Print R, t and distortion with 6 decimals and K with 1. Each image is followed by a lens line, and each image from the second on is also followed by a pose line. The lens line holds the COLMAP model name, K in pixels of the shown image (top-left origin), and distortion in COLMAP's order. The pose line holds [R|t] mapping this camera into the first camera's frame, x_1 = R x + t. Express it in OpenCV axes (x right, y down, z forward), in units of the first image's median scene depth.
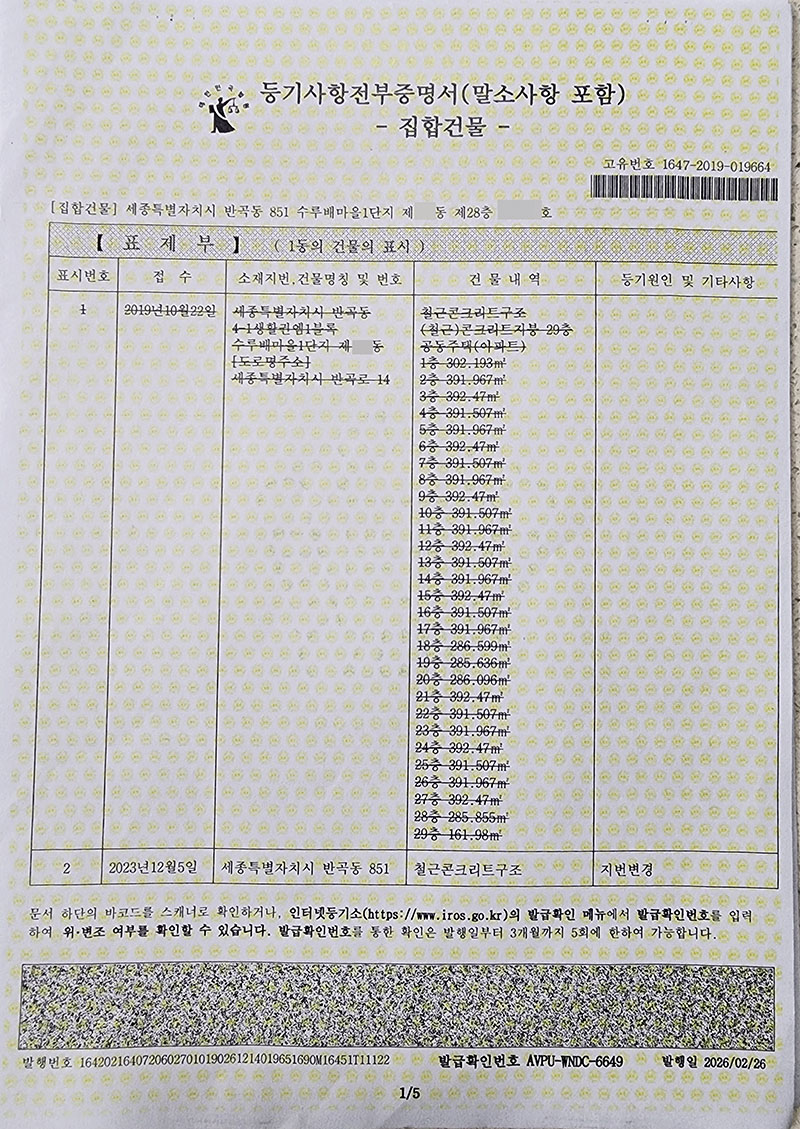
lens RADIAL K [[416.7, 0, 393.6], [0, 416.7, 541.9], [0, 0, 1]] dist [0.006009, -0.000066]
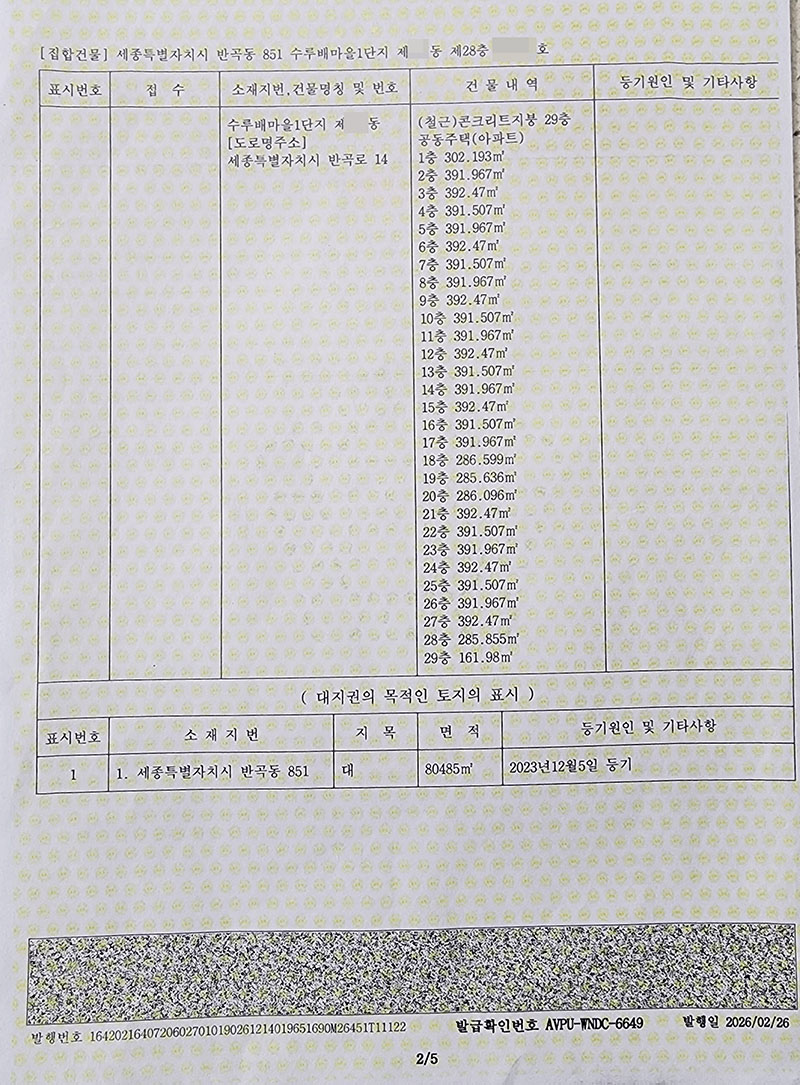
lens RADIAL K [[426.0, 0, 398.4], [0, 426.0, 544.7], [0, 0, 1]] dist [-0.001992, 0.002899]
pose [[0.999704, -0.024249, 0.001878, -0.001683], [0.024256, 0.999698, -0.003945, 0.112304], [-0.001781, 0.003989, 0.999990, -0.001520]]
